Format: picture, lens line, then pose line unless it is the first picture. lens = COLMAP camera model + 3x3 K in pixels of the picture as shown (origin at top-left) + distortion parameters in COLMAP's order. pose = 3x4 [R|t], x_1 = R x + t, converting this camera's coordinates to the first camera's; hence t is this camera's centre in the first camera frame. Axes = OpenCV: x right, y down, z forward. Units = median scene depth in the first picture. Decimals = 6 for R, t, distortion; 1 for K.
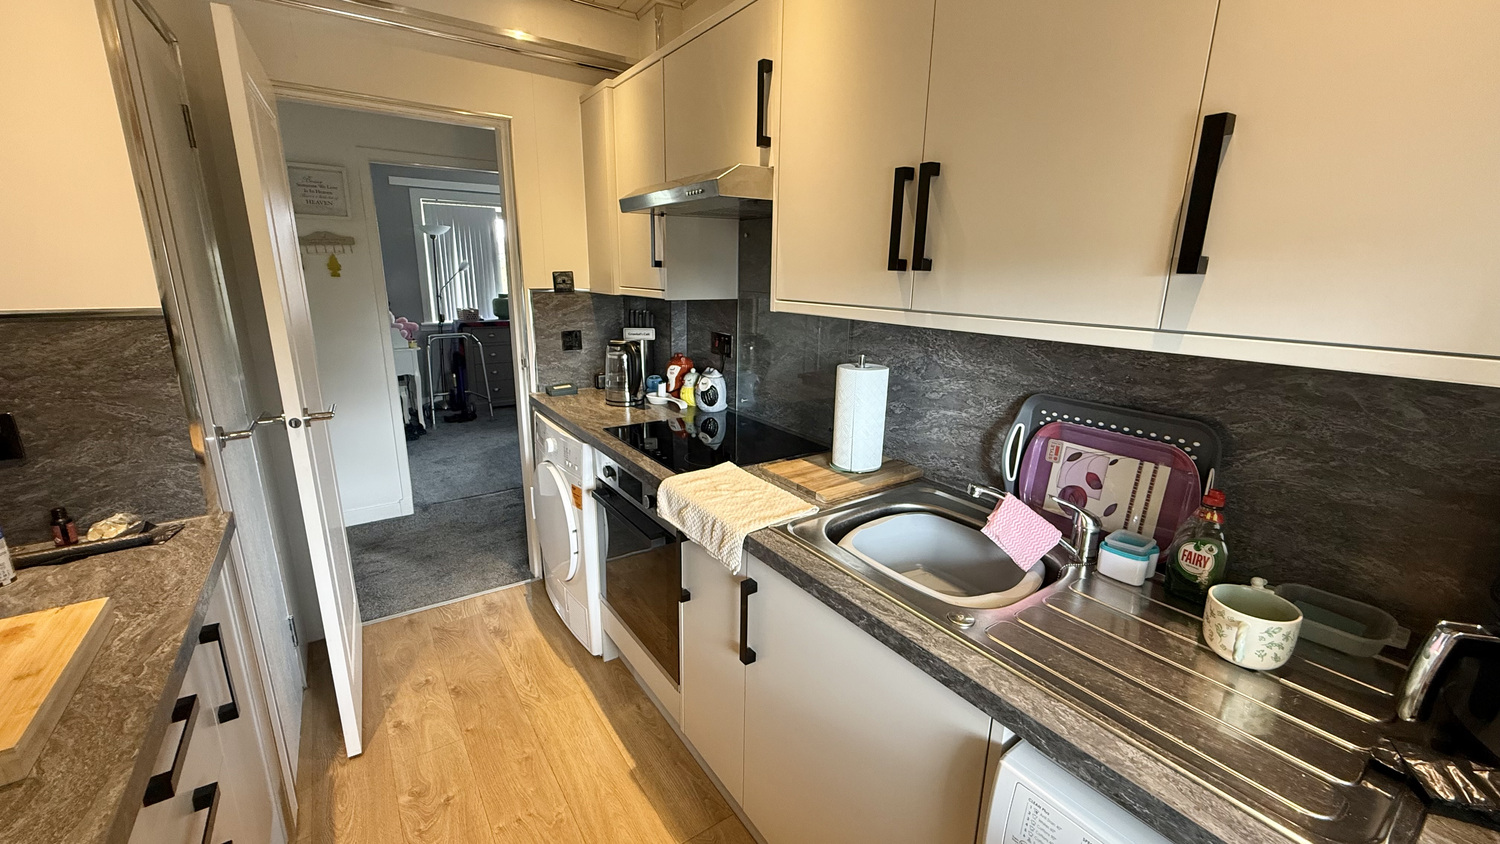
lens RADIAL K [[594.4, 0, 750.0], [0, 594.4, 422.0], [0, 0, 1]] dist [-0.001061, 0.000082]
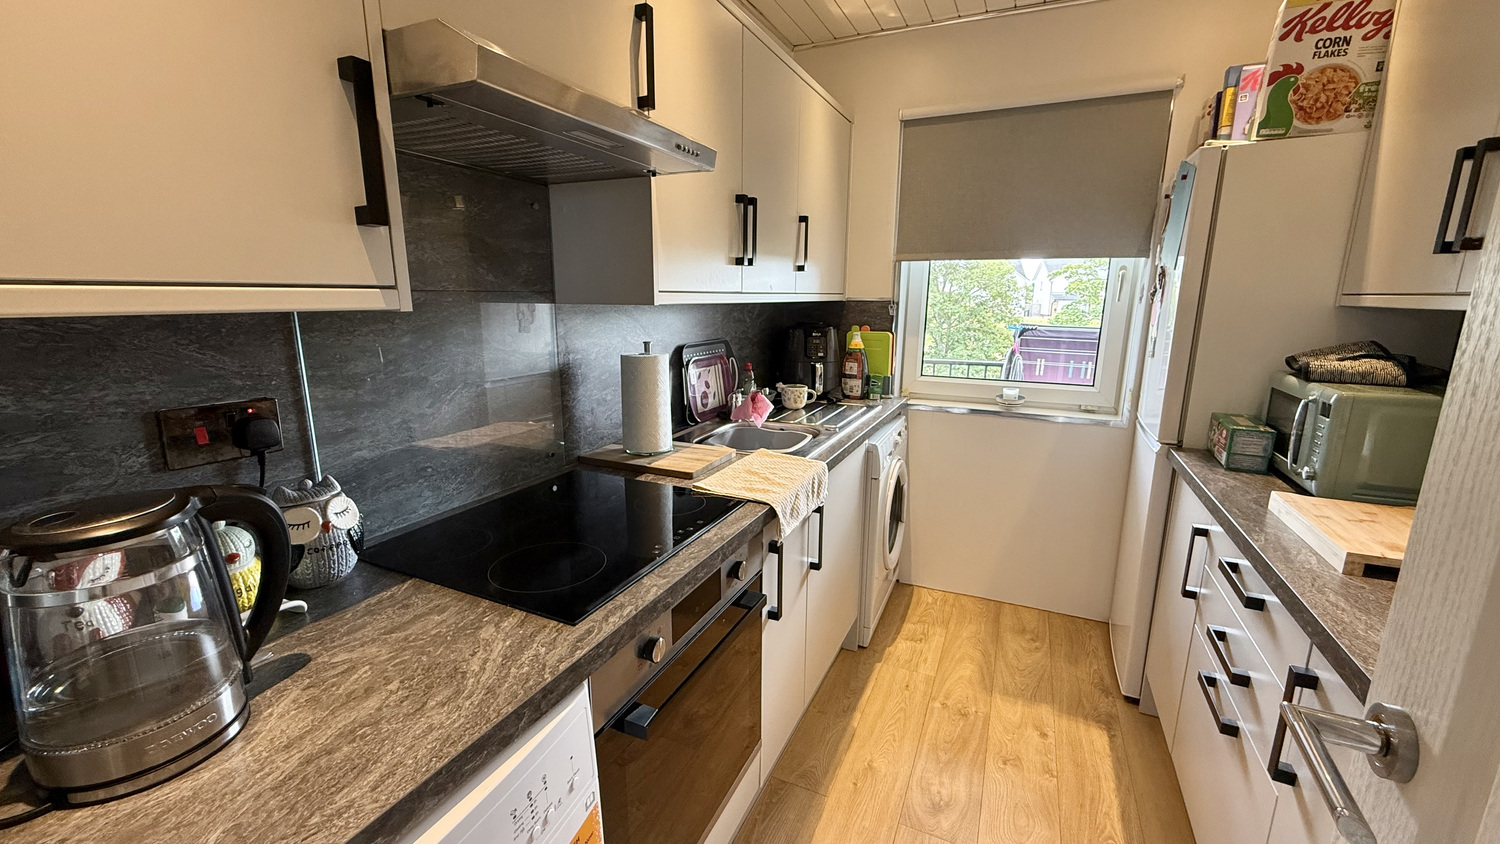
lens RADIAL K [[594.4, 0, 750.0], [0, 594.4, 422.0], [0, 0, 1]] dist [-0.001061, 0.000082]
pose [[-0.495908, -0.204730, 0.843896, -0.766463], [0.197861, 0.919608, 0.339369, -0.284510], [-0.845533, 0.335270, -0.415533, 1.246624]]
